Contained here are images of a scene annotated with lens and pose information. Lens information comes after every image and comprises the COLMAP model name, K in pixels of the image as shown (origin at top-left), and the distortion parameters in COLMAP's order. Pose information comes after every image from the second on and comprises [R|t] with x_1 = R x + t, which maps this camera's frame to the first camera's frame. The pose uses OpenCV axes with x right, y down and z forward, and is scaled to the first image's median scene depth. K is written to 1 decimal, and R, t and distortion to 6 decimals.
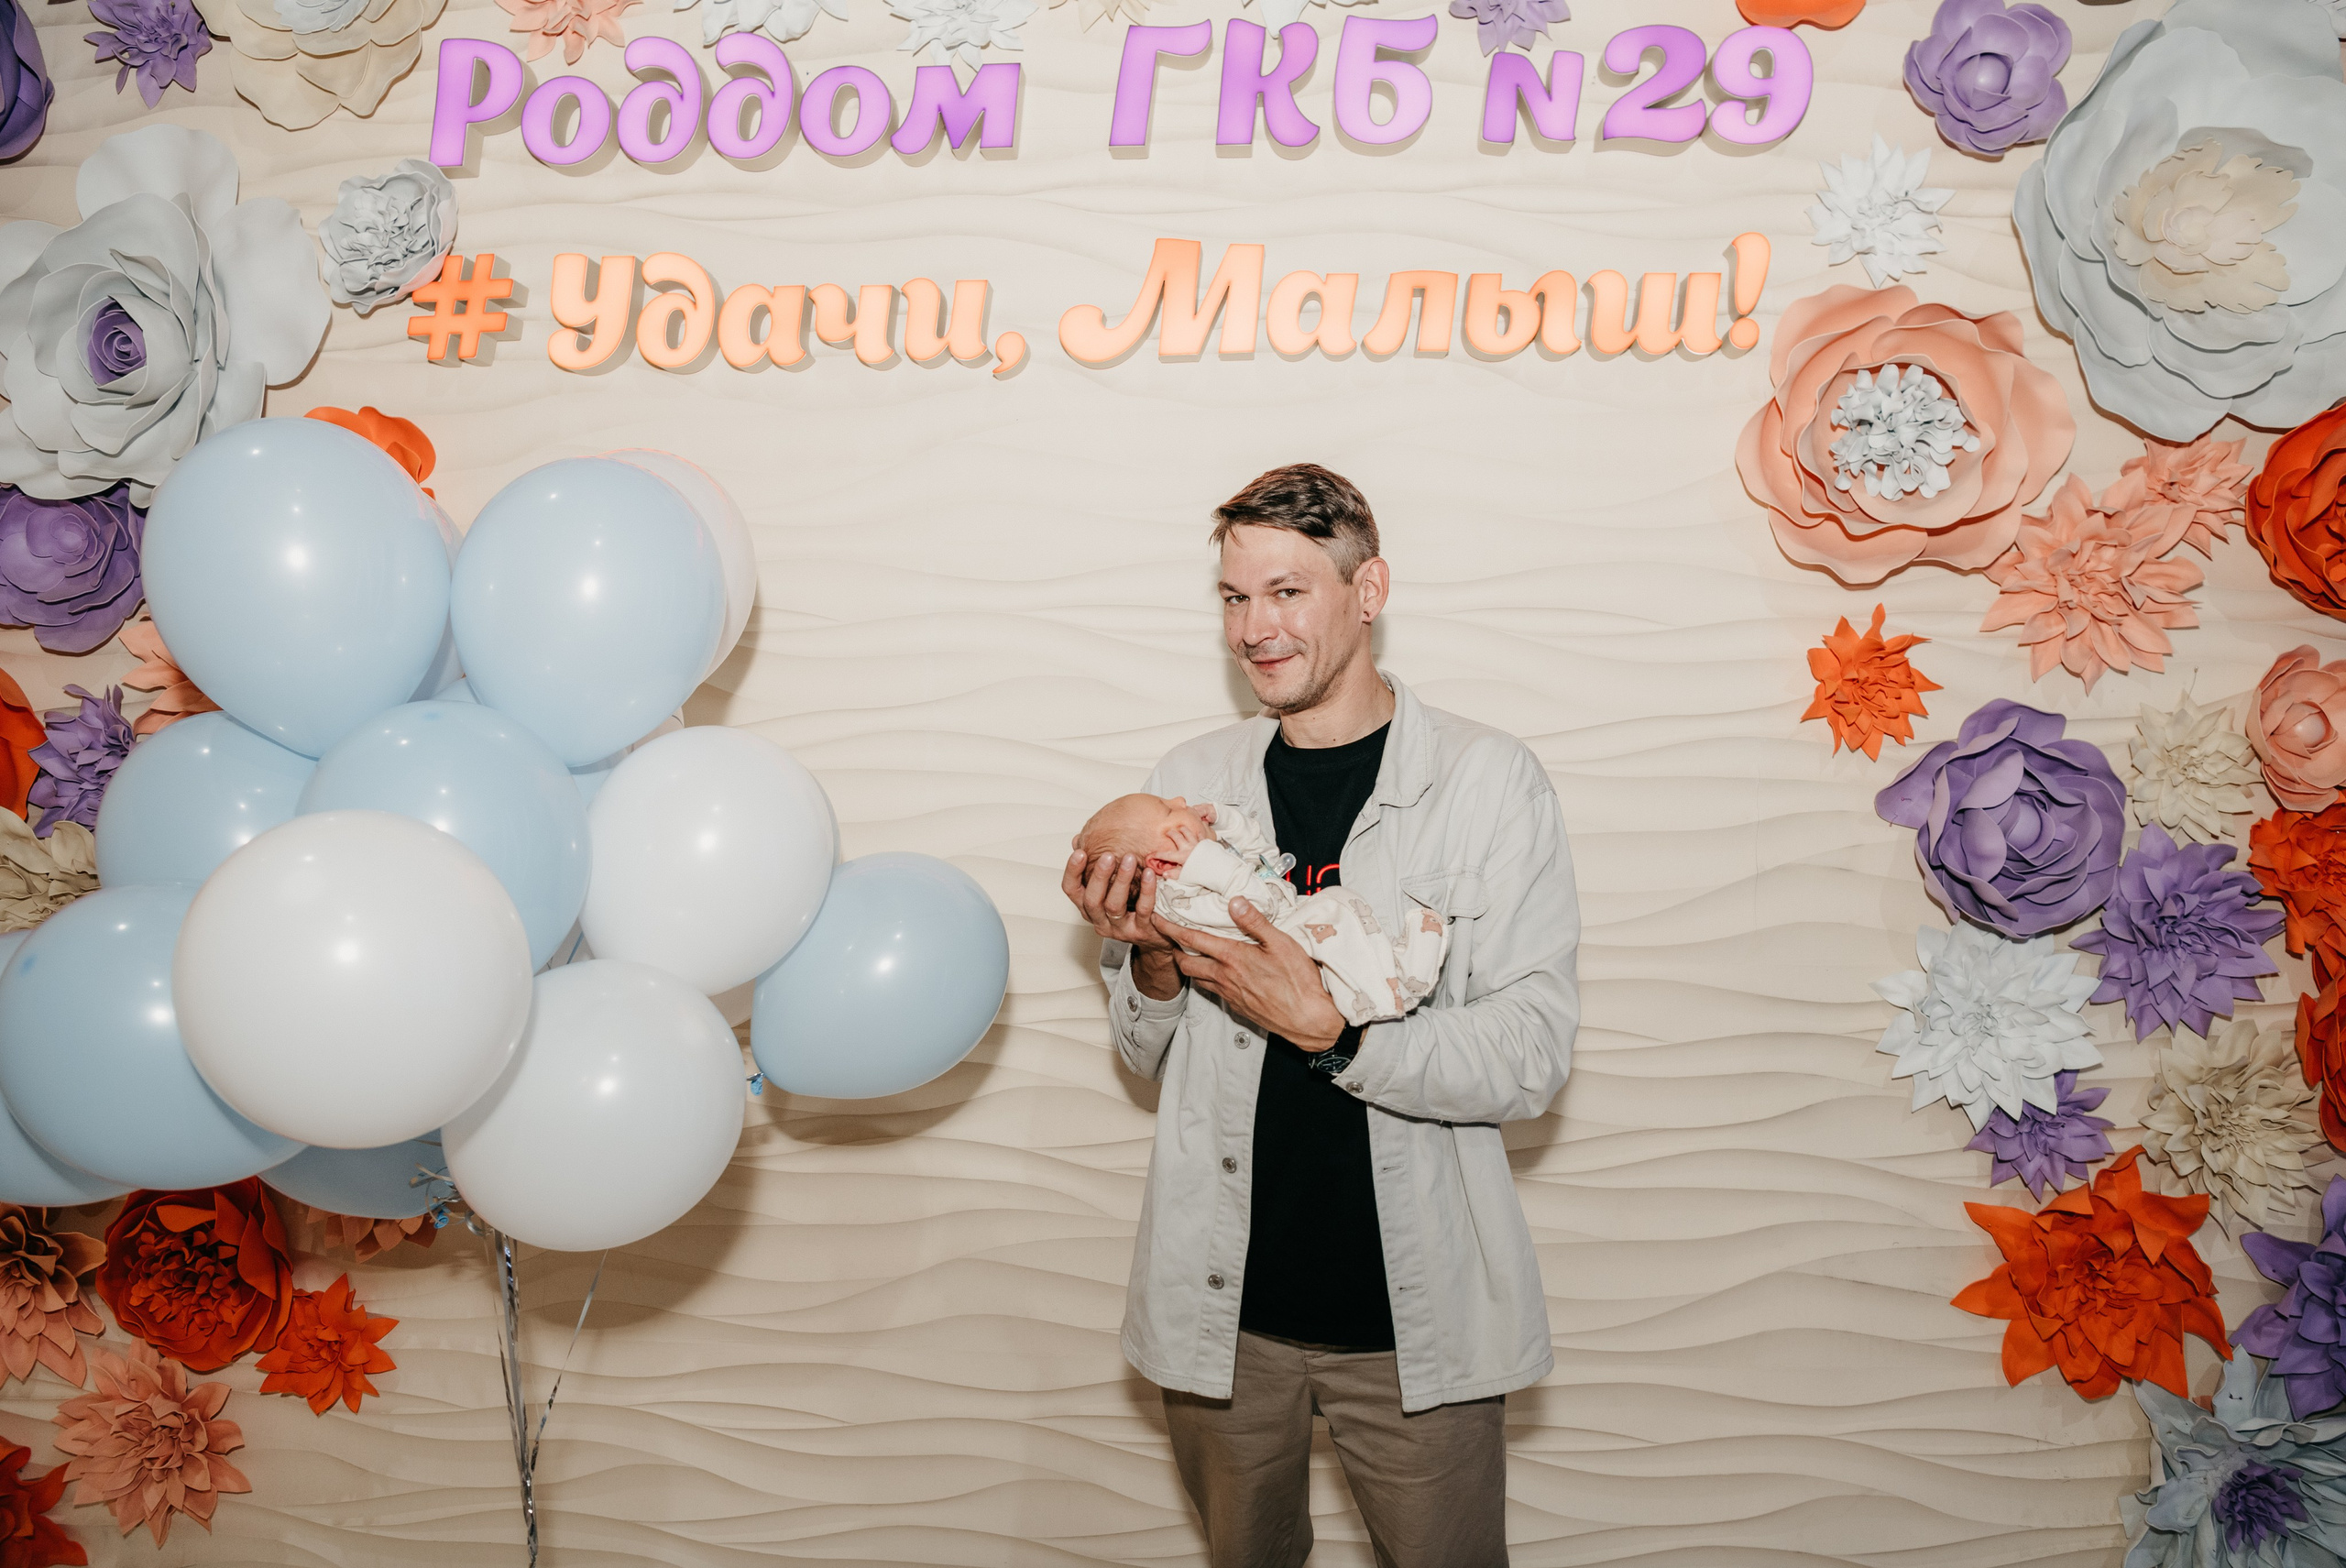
lens RADIAL K [[1765.4, 0, 1197.5], [0, 1765.4, 777.1], [0, 0, 1]] dist [-0.070077, 0.018660]
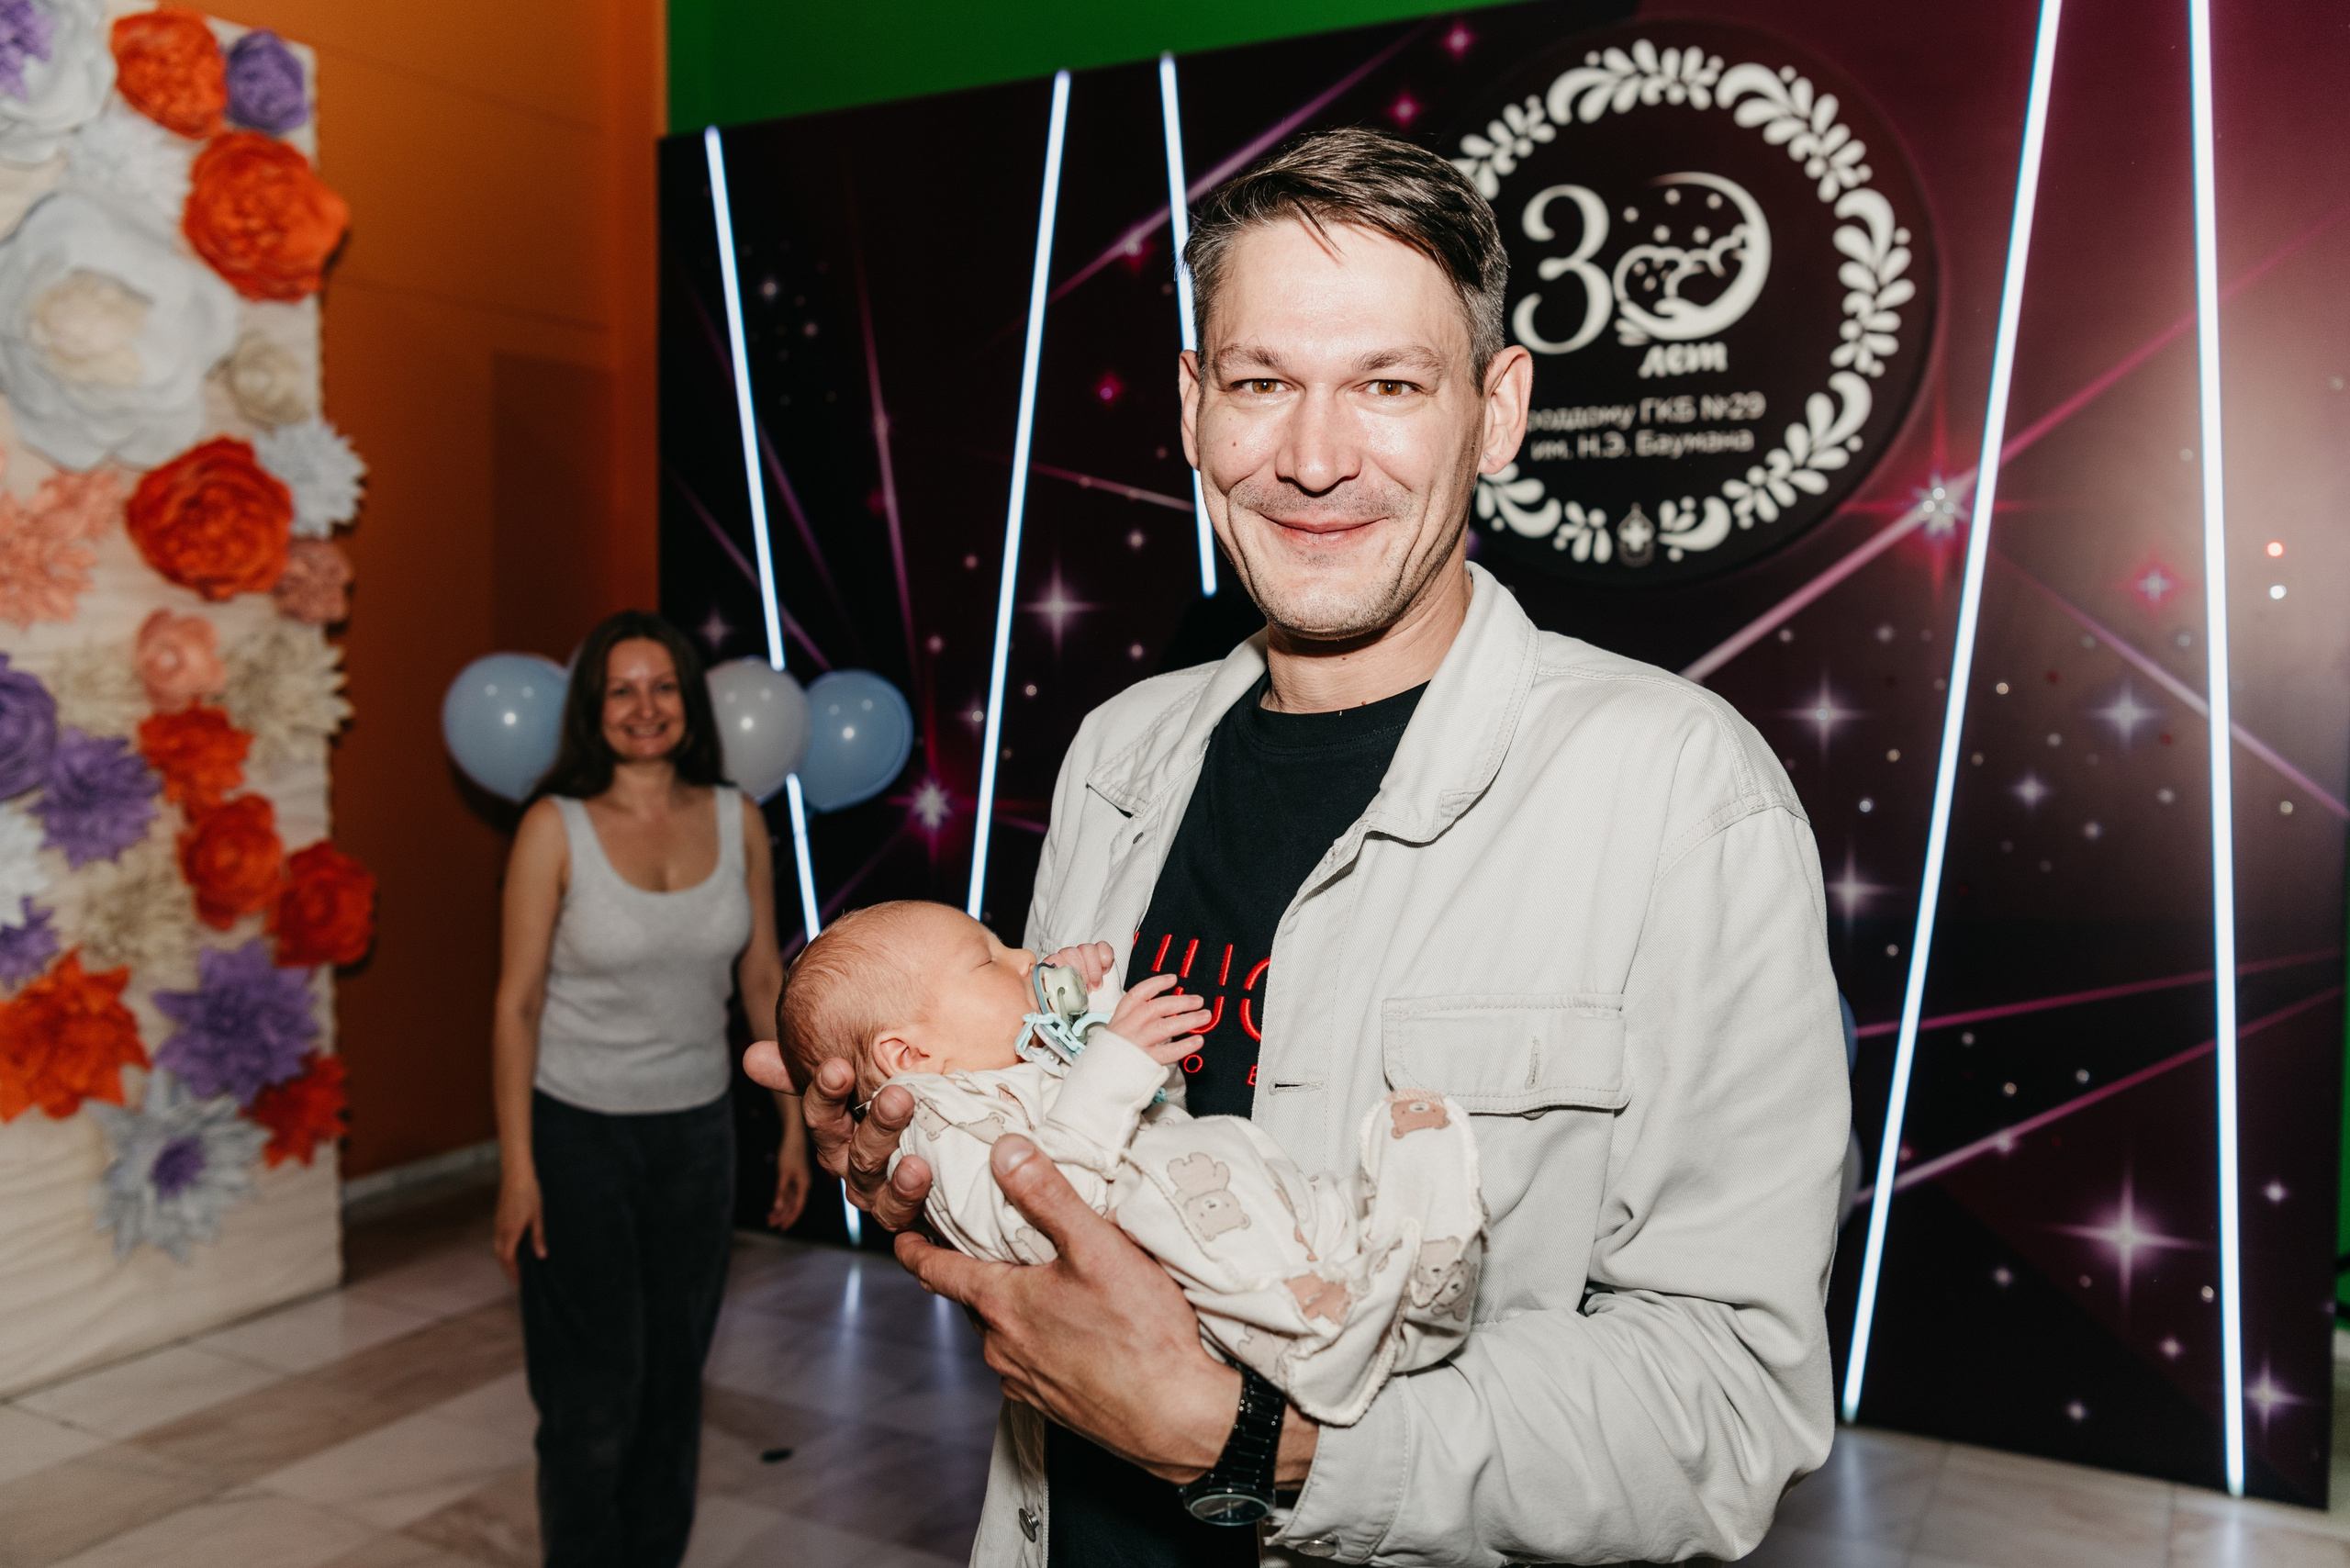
lens RADIAL K [[1926.3, 0, 1214.4], [0, 1926.3, 741.9], [0, 0, 1]] dist [-0.026952, 0.018701]
pose [[0.422169, -0.049143, 0.905184, -0.522653], [0.049014, 0.998306, 0.031339, 0.037680], [-0.905191, 0.031136, 0.423863, -0.584951]]
